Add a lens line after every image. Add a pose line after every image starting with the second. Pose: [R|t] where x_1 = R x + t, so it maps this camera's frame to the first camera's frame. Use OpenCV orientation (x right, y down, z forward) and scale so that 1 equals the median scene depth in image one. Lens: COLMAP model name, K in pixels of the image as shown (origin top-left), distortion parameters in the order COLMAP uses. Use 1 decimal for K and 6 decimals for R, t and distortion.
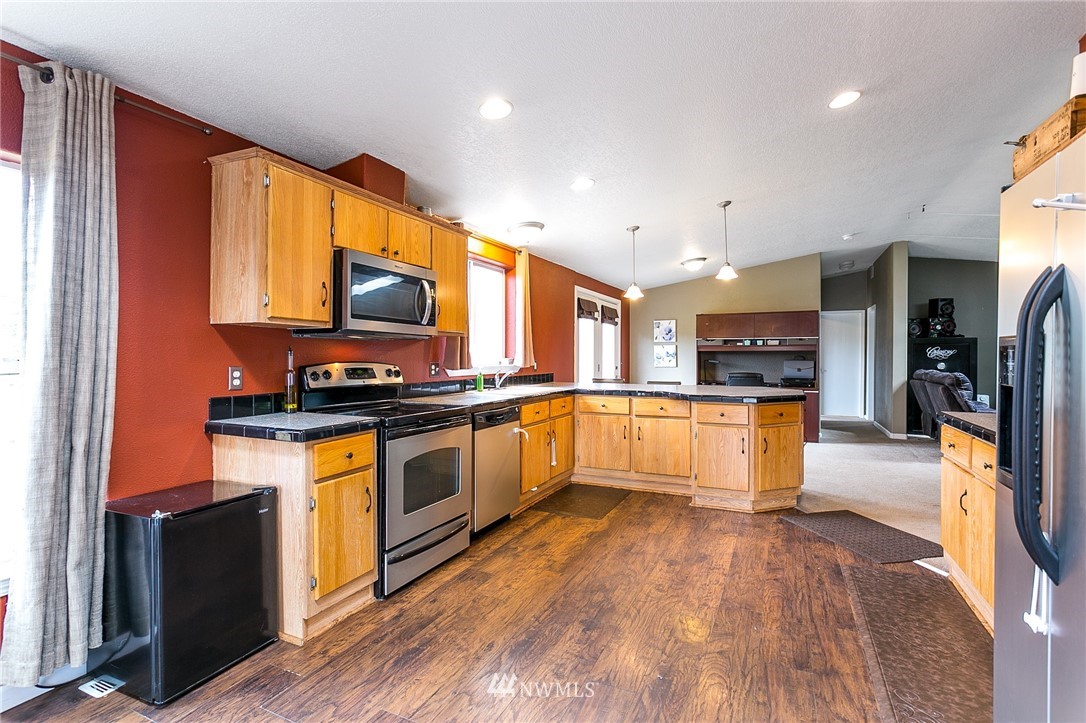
lens RADIAL K [[514.1, 0, 544.7], [0, 514.1, 357.4], [0, 0, 1]] dist [0.005925, -0.000230]
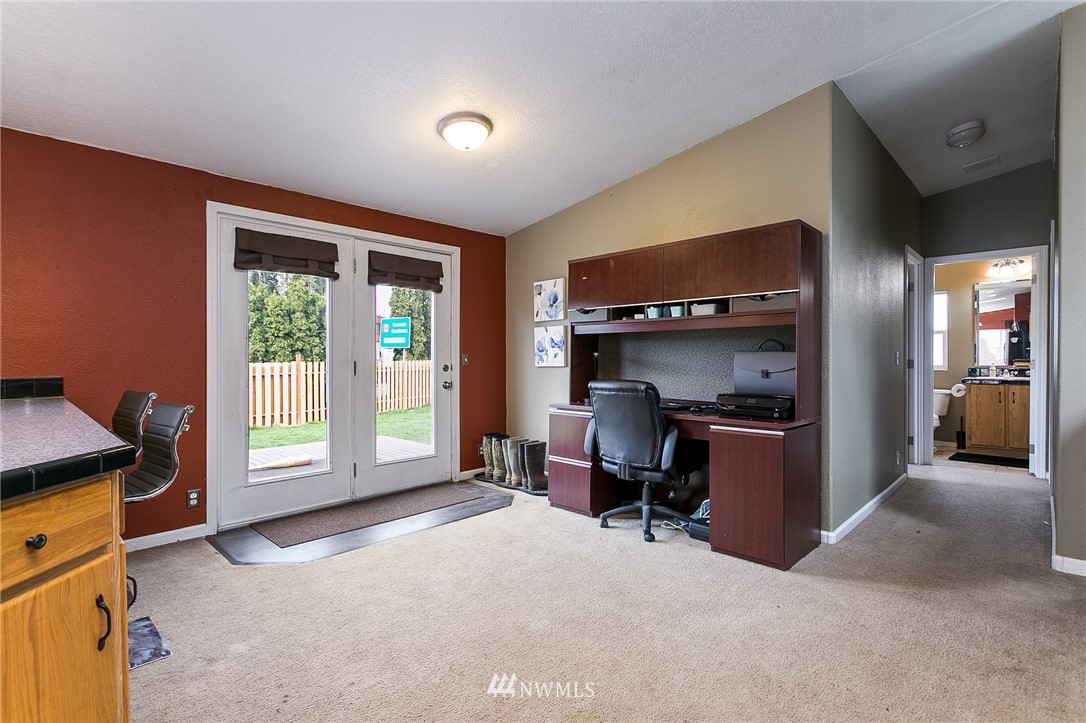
lens RADIAL K [[514.1, 0, 542.9], [0, 514.1, 363.5], [0, 0, 1]] dist [0.005925, -0.000230]
pose [[0.943768, 0.000155, -0.330609, 0.491177], [0.002660, 0.999964, 0.008061, 0.012770], [0.330599, -0.008487, 0.943733, 0.593117]]
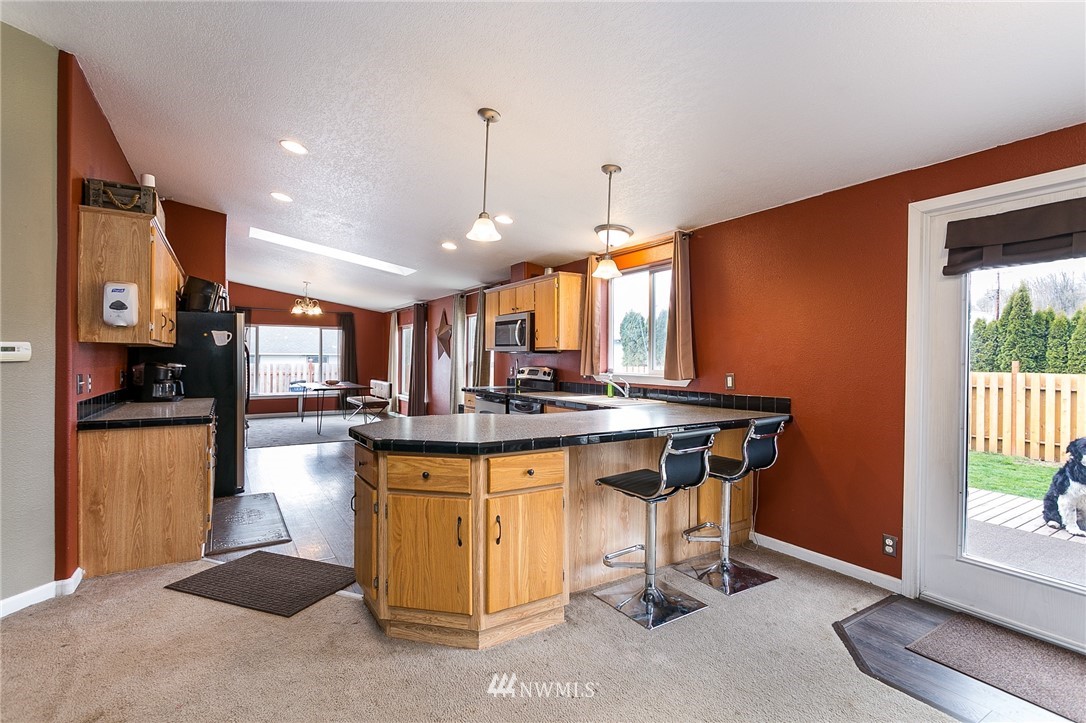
lens RADIAL K [[514.1, 0, 540.0], [0, 514.1, 360.2], [0, 0, 1]] dist [0.005925, -0.000230]
pose [[-0.546367, -0.001197, -0.837545, 0.539304], [-0.008499, 0.999955, 0.004115, -0.009809], [0.837503, 0.009367, -0.546353, 0.910519]]
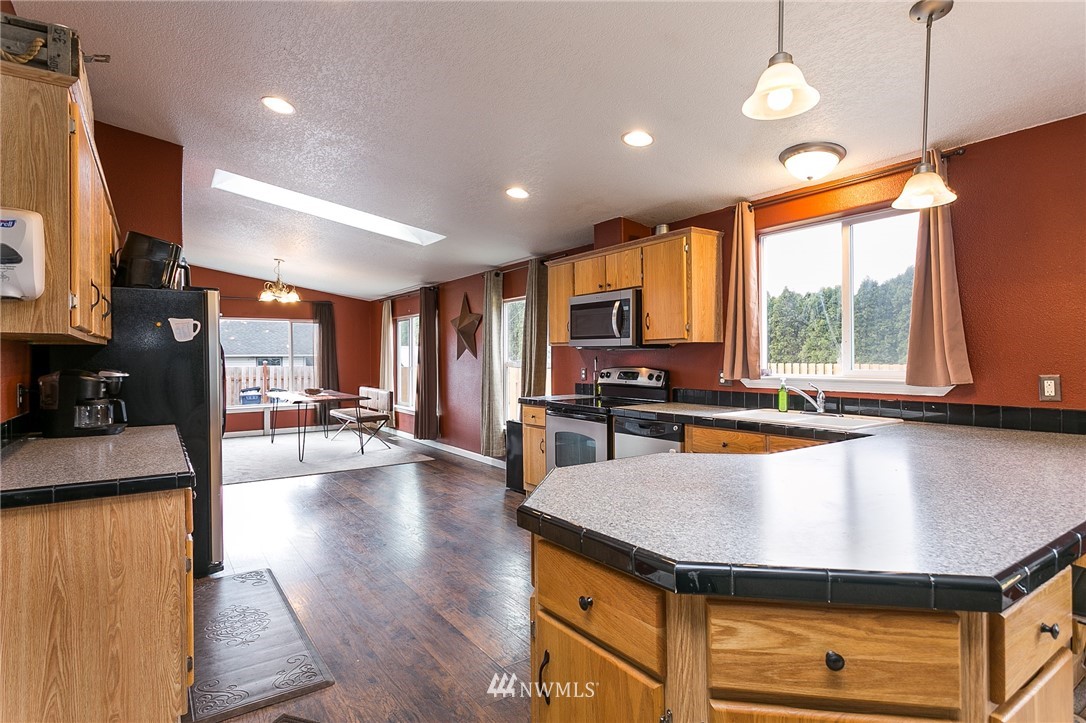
lens RADIAL K [[570.3, 0, 541.6], [0, 570.3, 360.2], [0, 0, 1]] dist [0.002324, -0.002139]
pose [[-0.504384, 0.007768, -0.863445, 0.461839], [0.005009, 0.999969, 0.006071, -0.008537], [0.863465, -0.001263, -0.504407, 0.688634]]
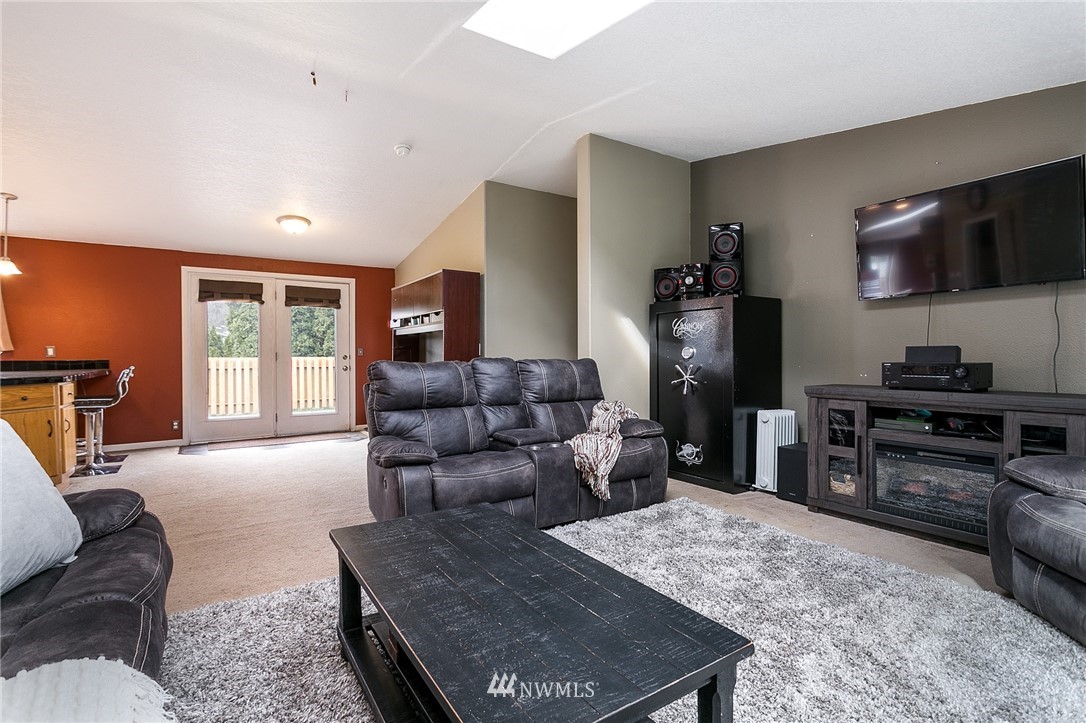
lens RADIAL K [[514.1, 0, 546.1], [0, 514.1, 363.7], [0, 0, 1]] dist [0.005925, -0.000230]
pose [[0.849887, 0.003029, -0.526956, 1.024820], [0.005512, 0.999878, 0.014638, 0.023419], [0.526936, -0.015345, 0.849766, 0.517593]]
